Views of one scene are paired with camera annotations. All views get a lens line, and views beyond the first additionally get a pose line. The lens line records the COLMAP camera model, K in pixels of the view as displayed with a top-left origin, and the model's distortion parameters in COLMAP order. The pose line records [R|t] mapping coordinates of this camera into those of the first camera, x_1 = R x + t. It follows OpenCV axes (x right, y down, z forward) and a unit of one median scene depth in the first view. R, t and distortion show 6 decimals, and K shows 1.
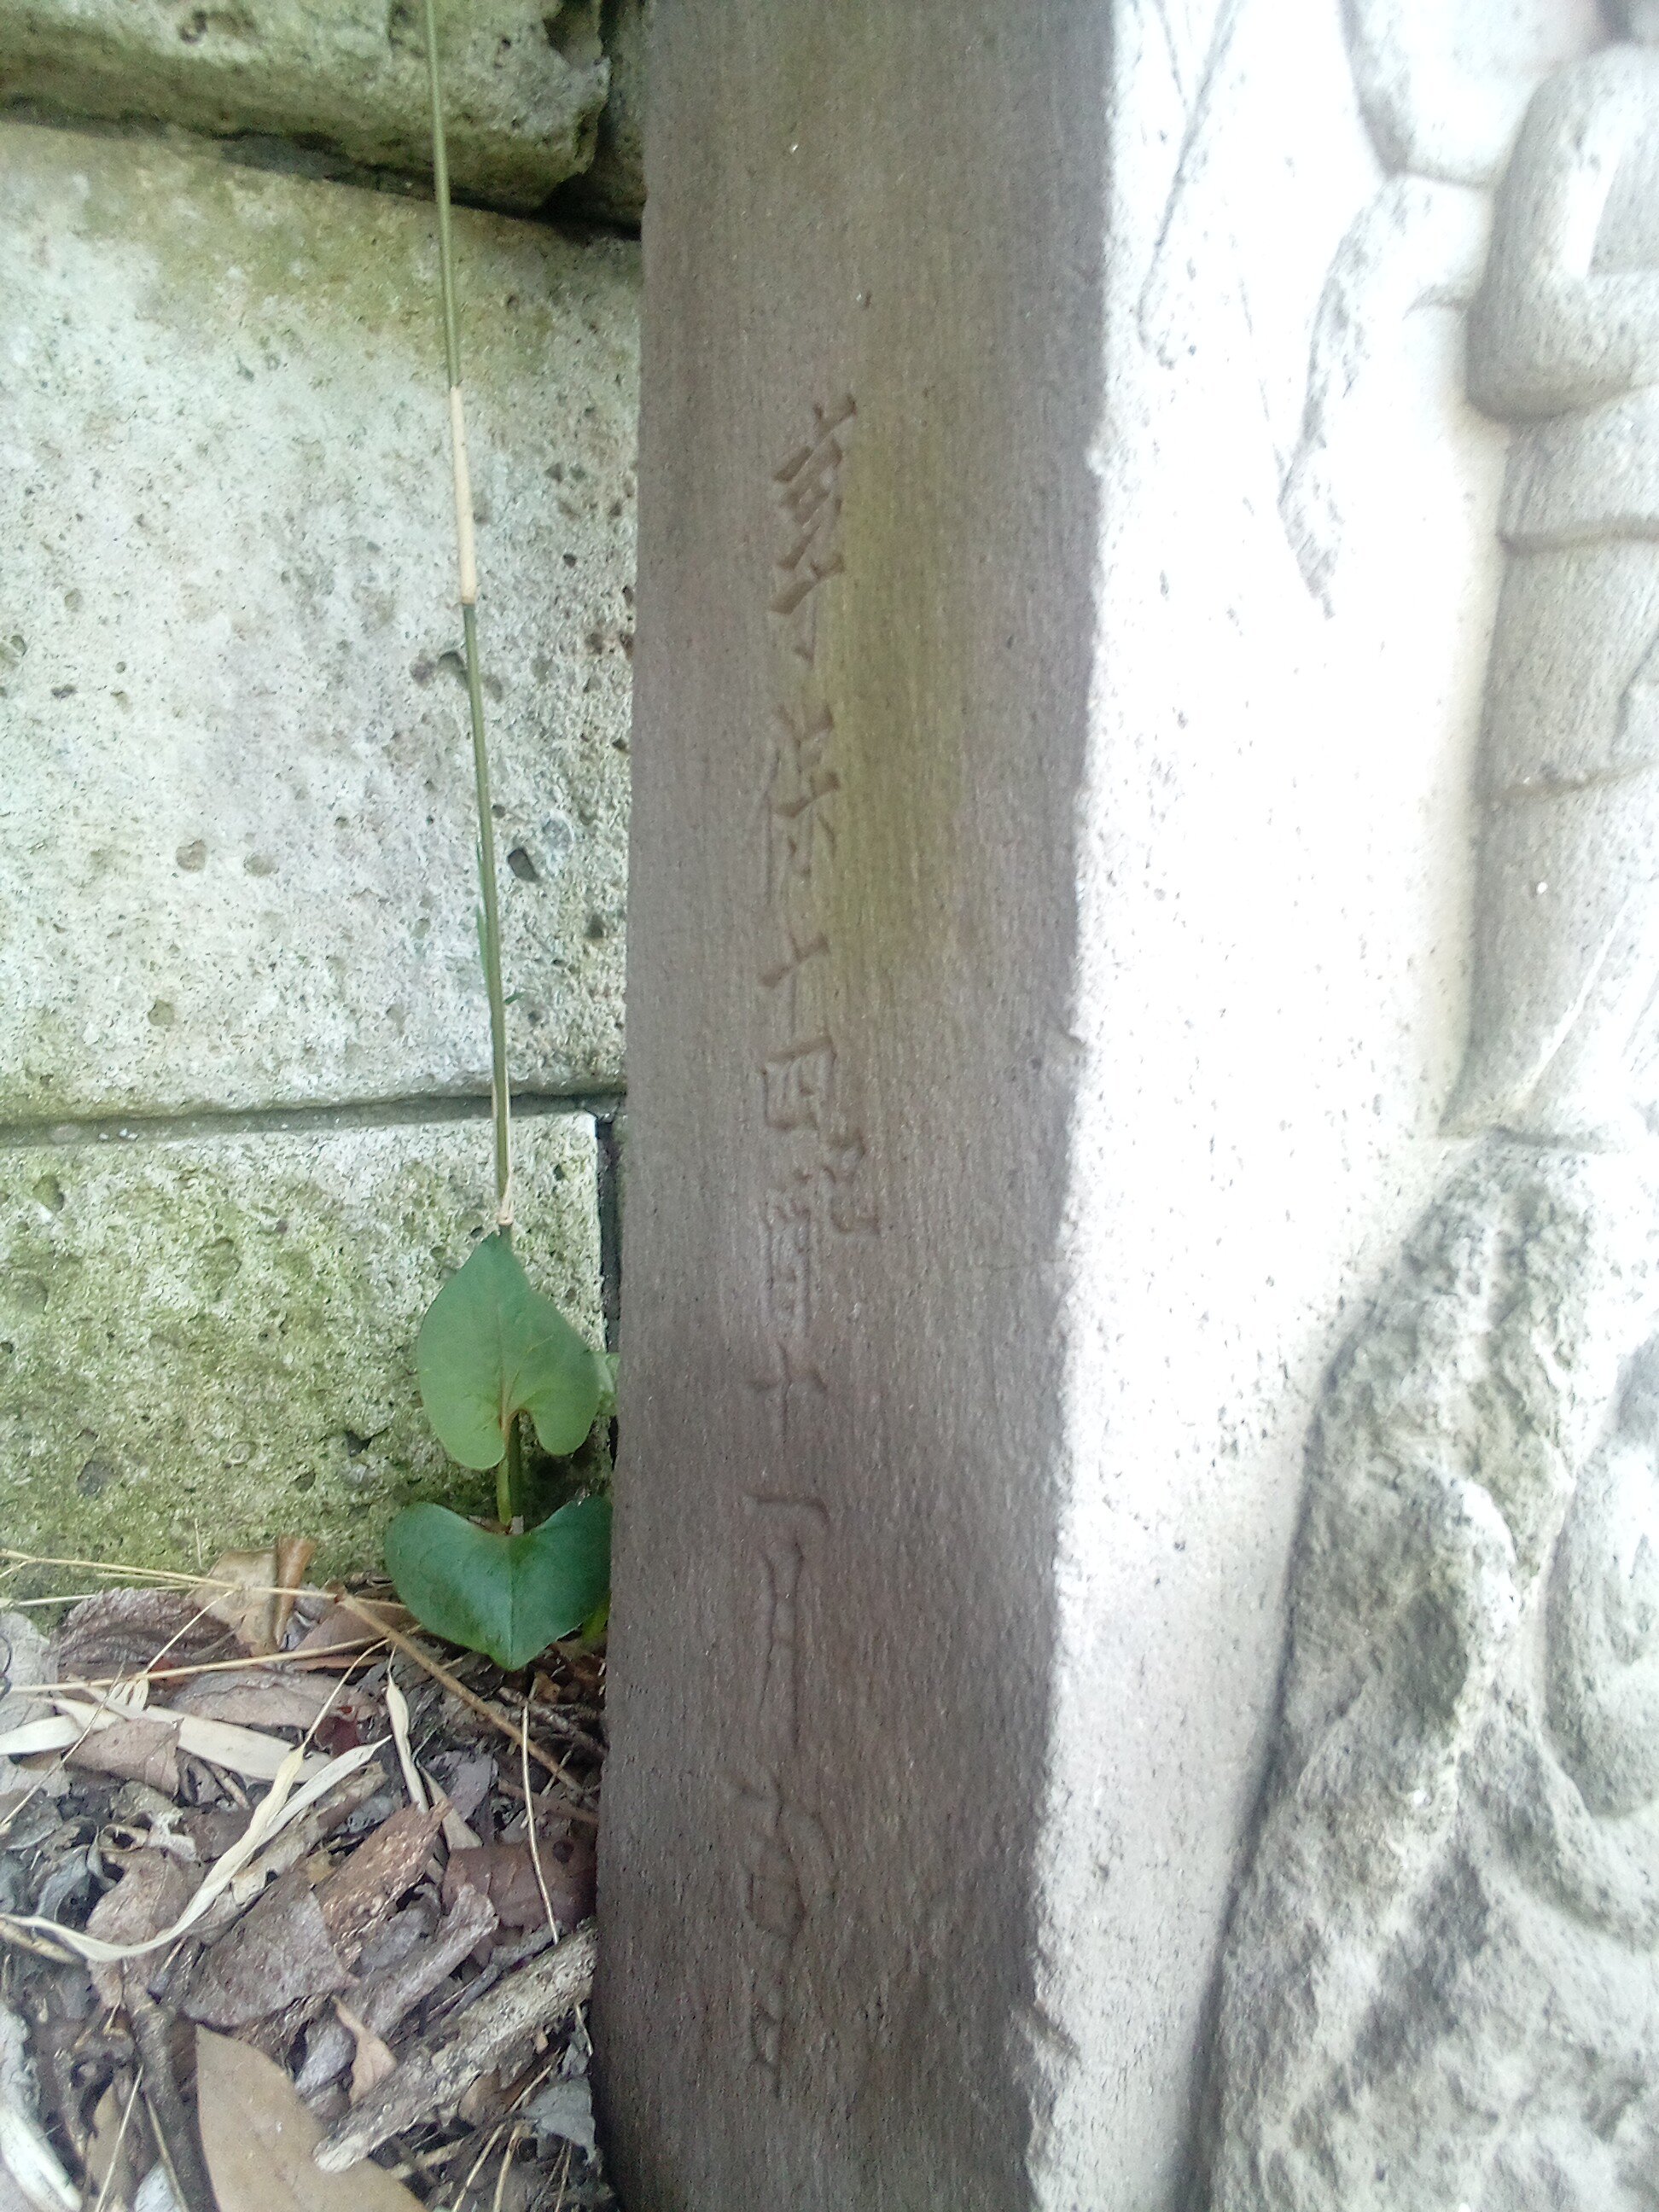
lens RADIAL K [[1829.5, 0, 829.5], [0, 1829.5, 1105.9], [0, 0, 1]] dist [0.063314, -0.090929]
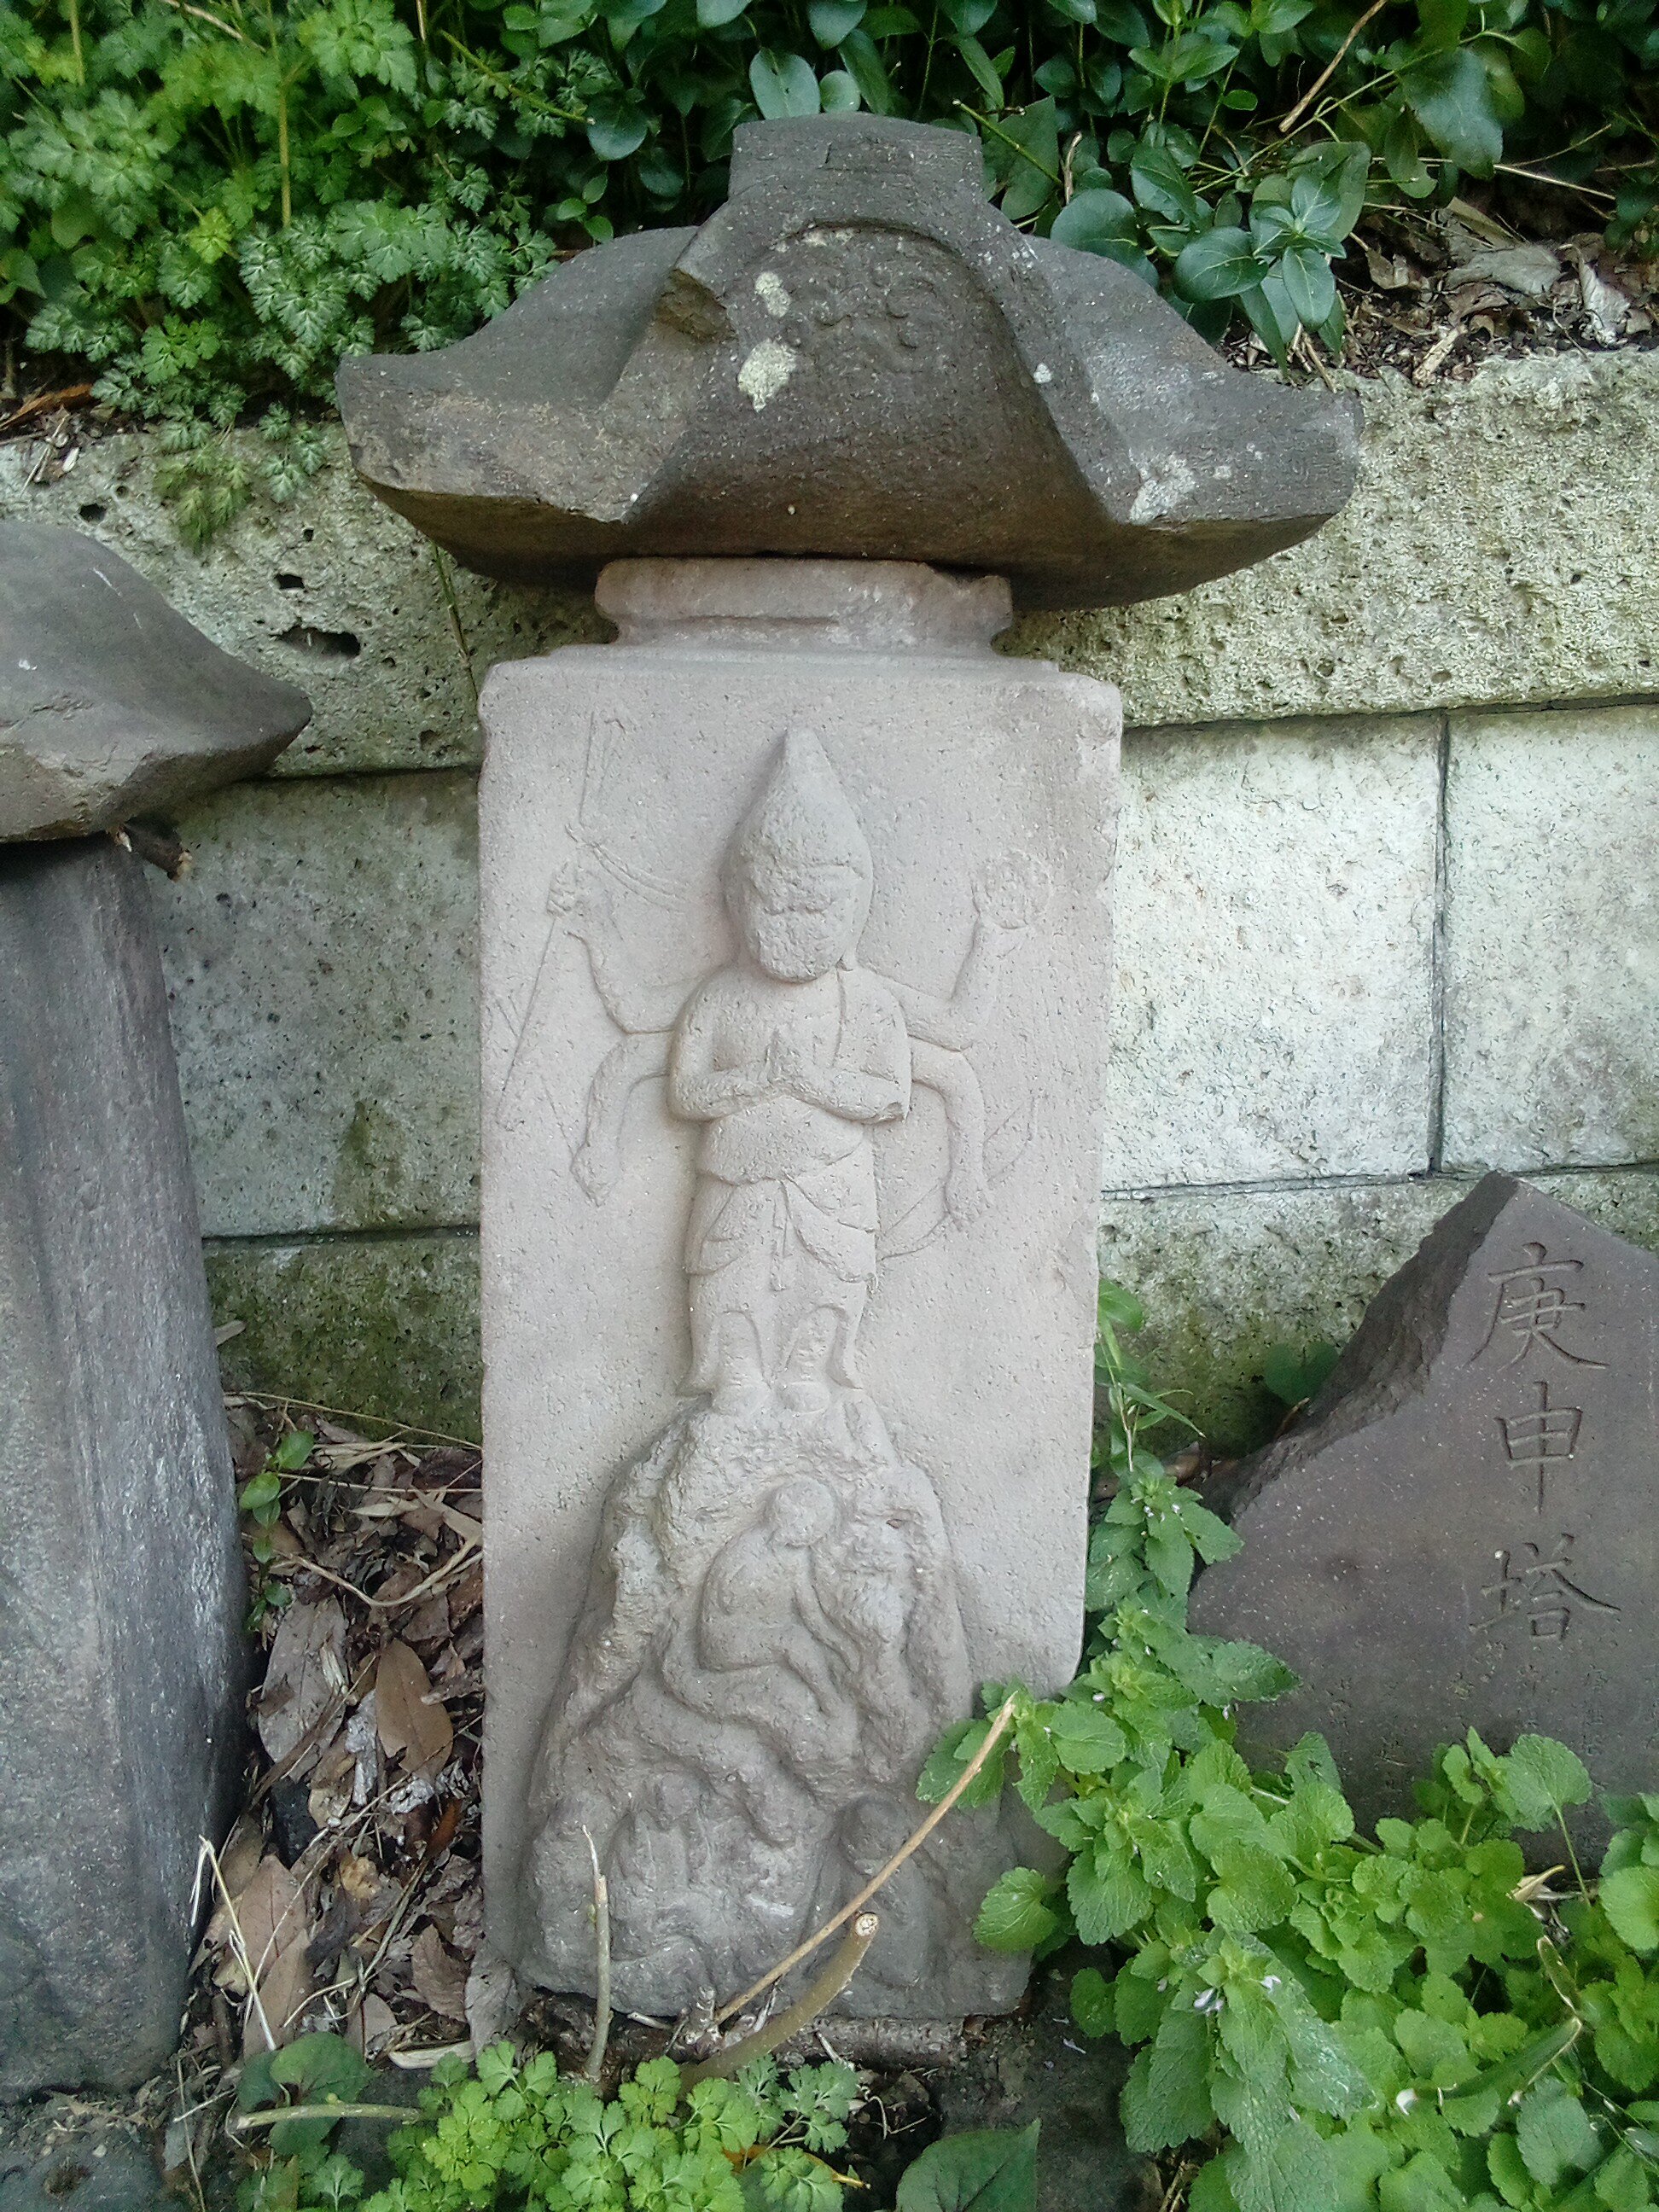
lens RADIAL K [[1829.5, 0, 846.0], [0, 1829.5, 1109.9], [0, 0, 1]] dist [0.063314, -0.090929]
pose [[0.869483, 0.080171, -0.487413, 1.024252], [-0.015301, 0.990639, 0.135650, -0.424215], [0.493725, -0.110487, 0.862571, -0.587228]]
